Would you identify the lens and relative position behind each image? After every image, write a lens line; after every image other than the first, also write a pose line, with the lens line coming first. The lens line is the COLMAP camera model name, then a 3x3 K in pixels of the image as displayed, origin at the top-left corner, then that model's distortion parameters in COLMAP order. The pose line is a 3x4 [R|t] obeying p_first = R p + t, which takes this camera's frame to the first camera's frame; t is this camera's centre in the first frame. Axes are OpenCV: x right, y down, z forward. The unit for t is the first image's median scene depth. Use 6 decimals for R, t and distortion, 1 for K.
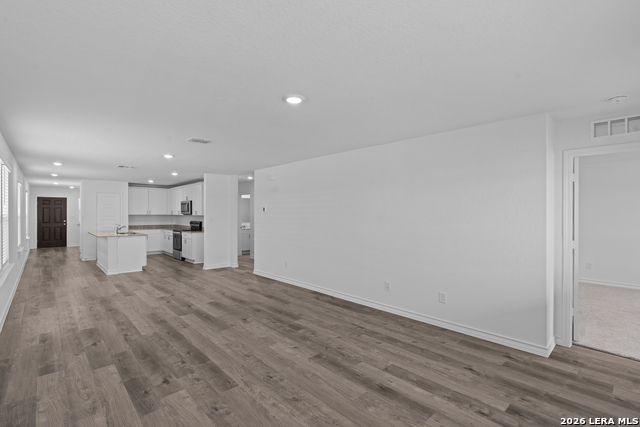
lens RADIAL K [[293.3, 0, 317.6], [0, 293.3, 213.9], [0, 0, 1]] dist [0.000248, 0.000095]
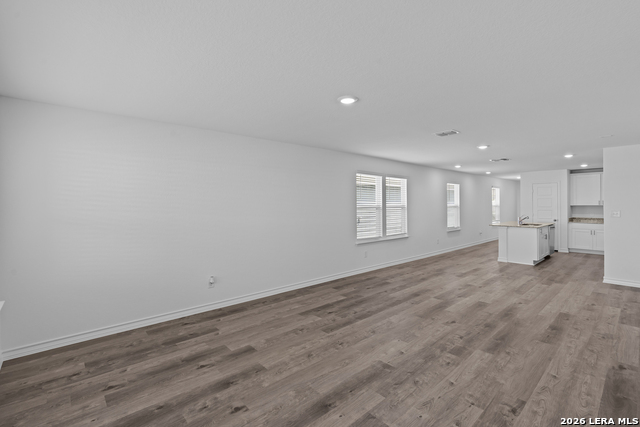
lens RADIAL K [[293.3, 0, 317.6], [0, 293.3, 213.9], [0, 0, 1]] dist [0.000248, 0.000095]
pose [[-0.013126, 0.026227, -0.999570, 0.698371], [0.005901, 0.999641, 0.026151, 0.000304], [0.999896, -0.005555, -0.013276, 0.639775]]
